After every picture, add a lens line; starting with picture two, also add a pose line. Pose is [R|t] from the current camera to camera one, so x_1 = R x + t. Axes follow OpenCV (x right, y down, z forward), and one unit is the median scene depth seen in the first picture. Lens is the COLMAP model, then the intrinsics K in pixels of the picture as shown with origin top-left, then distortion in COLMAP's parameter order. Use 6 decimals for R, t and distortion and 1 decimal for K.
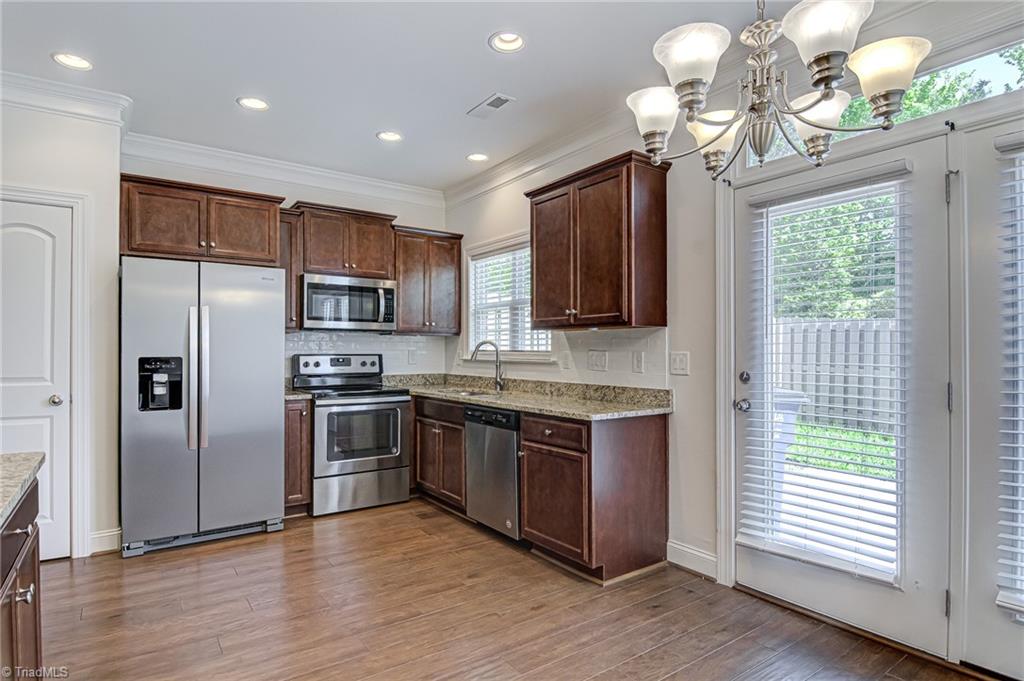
lens RADIAL K [[545.0, 0, 508.1], [0, 545.0, 349.6], [0, 0, 1]] dist [-0.007198, -0.010455]
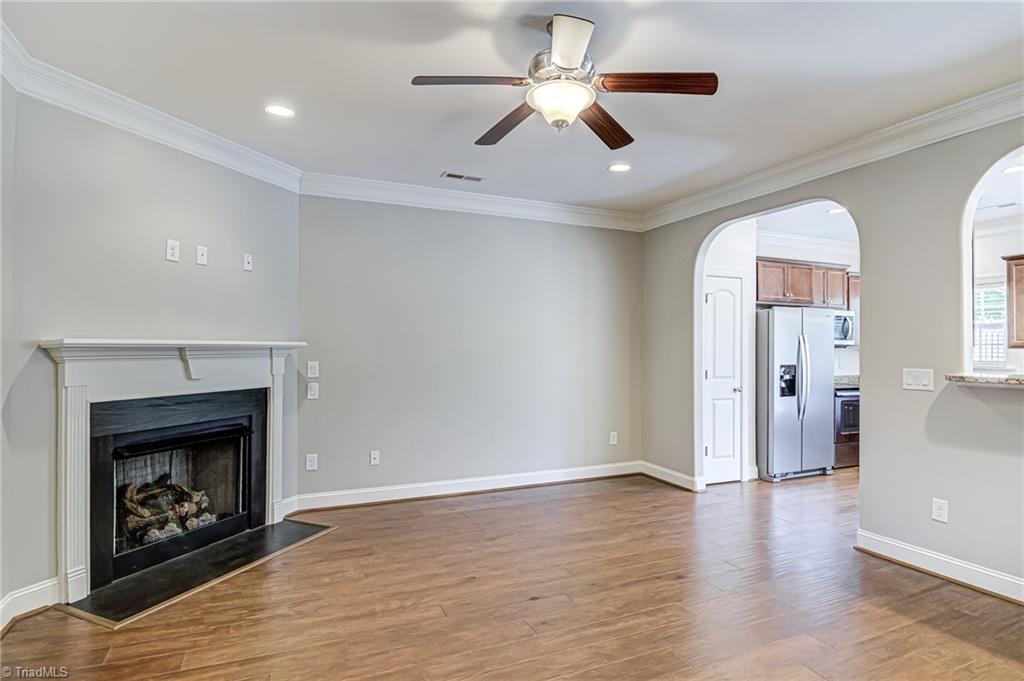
lens RADIAL K [[545.0, 0, 504.7], [0, 545.0, 344.3], [0, 0, 1]] dist [-0.007198, -0.010455]
pose [[0.981408, 0.002458, -0.191917, -1.071717], [-0.003349, 0.999985, -0.004318, -0.036035], [0.191903, 0.004881, 0.981402, -0.750074]]
